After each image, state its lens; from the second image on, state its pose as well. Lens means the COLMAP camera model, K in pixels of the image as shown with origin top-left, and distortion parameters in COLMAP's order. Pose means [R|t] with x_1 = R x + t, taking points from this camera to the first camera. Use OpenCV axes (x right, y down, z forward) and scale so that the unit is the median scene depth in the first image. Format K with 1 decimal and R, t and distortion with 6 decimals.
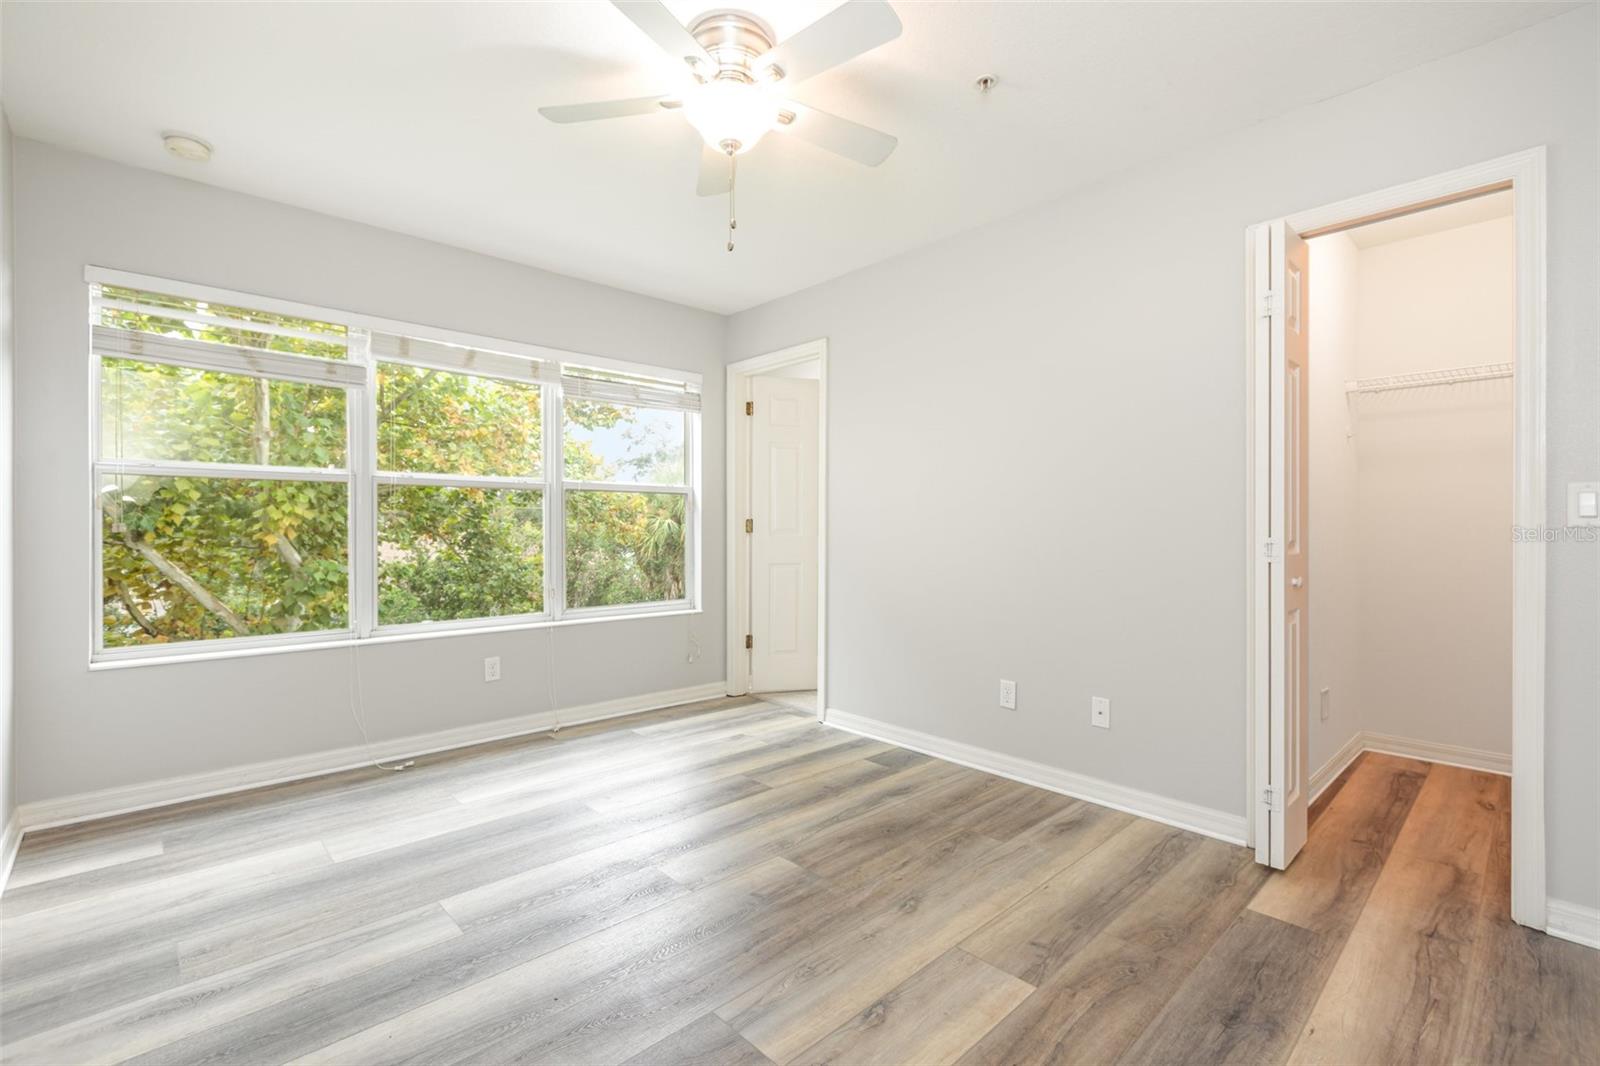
lens RADIAL K [[713.8, 0, 795.4], [0, 713.8, 529.4], [0, 0, 1]] dist [0.000683, -0.000169]
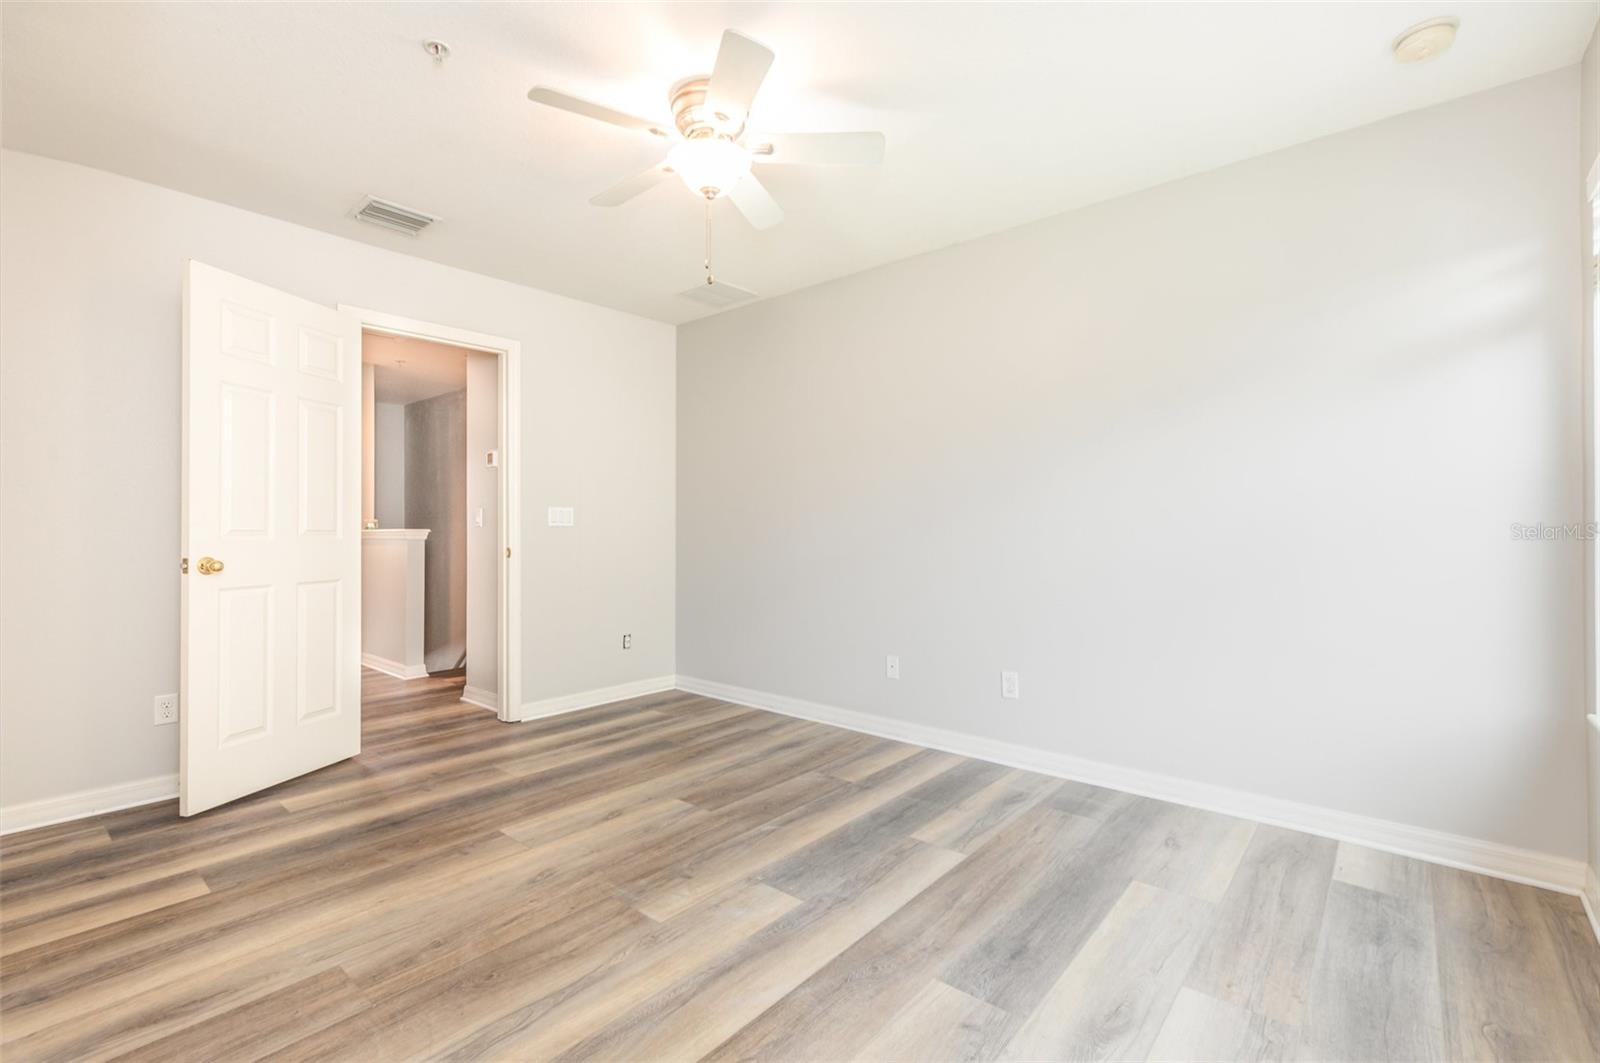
lens RADIAL K [[716.1, 0, 802.9], [0, 716.1, 519.7], [0, 0, 1]] dist [0.000974, -0.000304]
pose [[-0.993442, -0.002823, -0.114303, -0.094378], [-0.001514, 0.999932, -0.011539, -0.002528], [0.114328, -0.011291, -0.993379, 1.904119]]
